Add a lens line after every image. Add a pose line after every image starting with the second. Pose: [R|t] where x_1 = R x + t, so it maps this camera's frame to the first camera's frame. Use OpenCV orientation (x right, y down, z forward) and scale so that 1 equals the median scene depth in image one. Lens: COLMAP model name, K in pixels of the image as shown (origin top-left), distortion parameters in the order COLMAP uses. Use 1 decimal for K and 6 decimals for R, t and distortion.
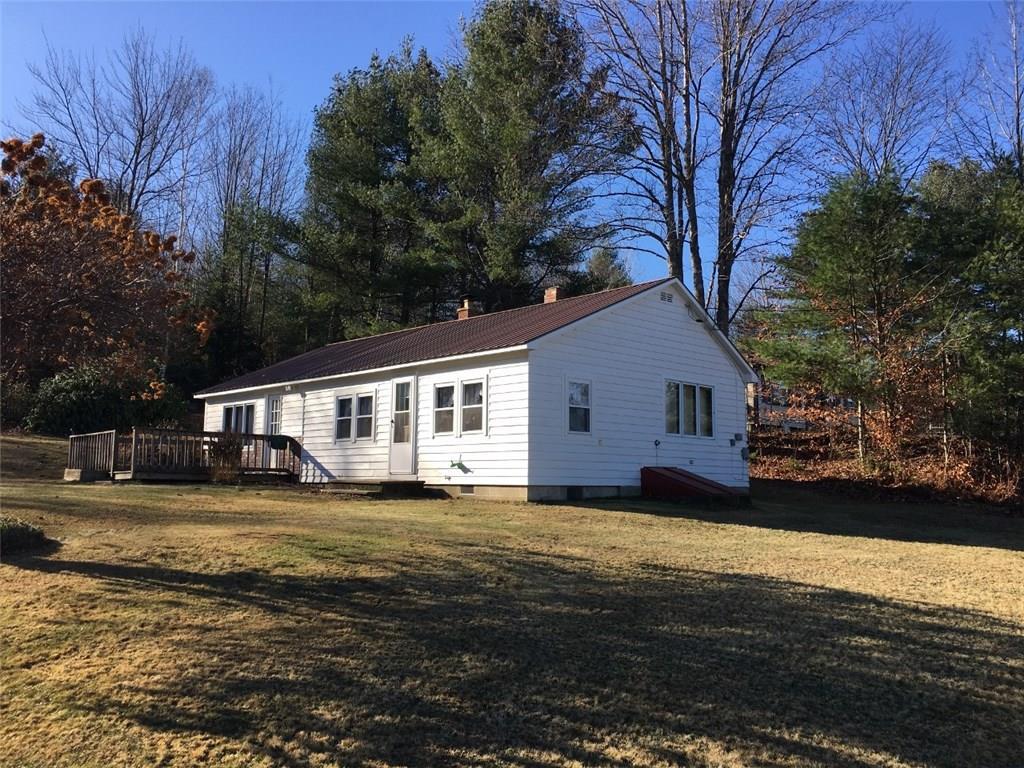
lens RADIAL K [[860.6, 0, 512.0], [0, 860.6, 384.0], [0, 0, 1]] dist [0.003269, 0.000762]
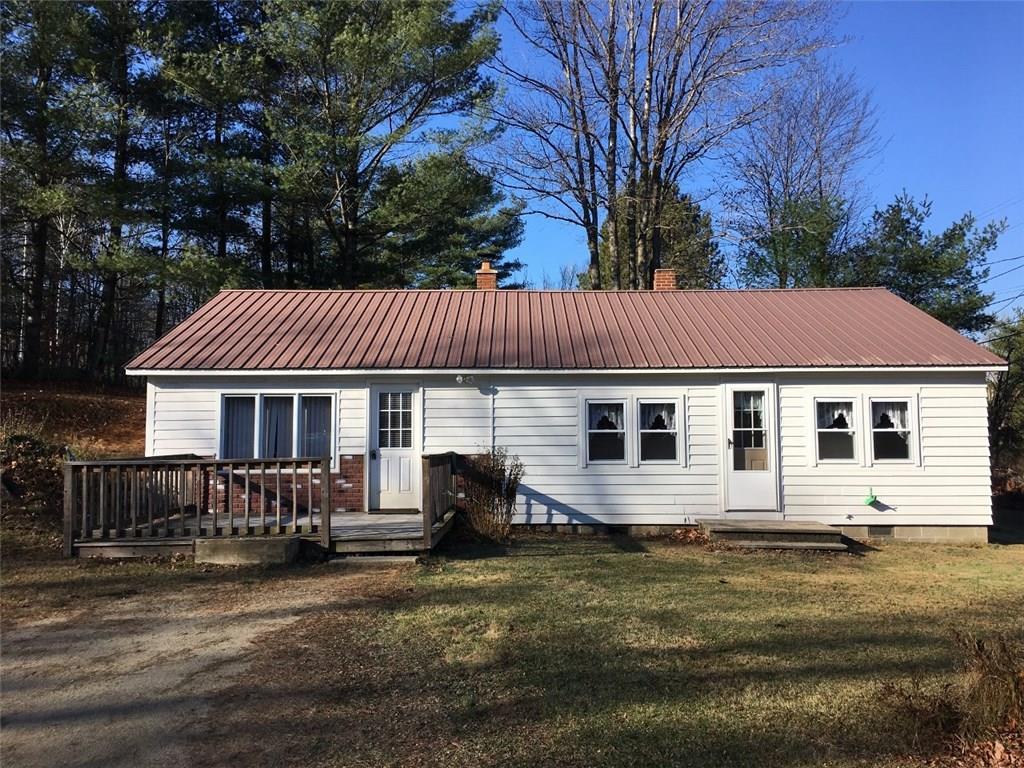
lens RADIAL K [[860.6, 0, 512.0], [0, 860.6, 384.0], [0, 0, 1]] dist [0.003269, 0.000762]
pose [[0.733476, 0.044898, 0.678231, -0.787710], [-0.069038, 0.997577, 0.008624, 0.000460], [-0.676200, -0.053150, 0.734798, 0.580140]]
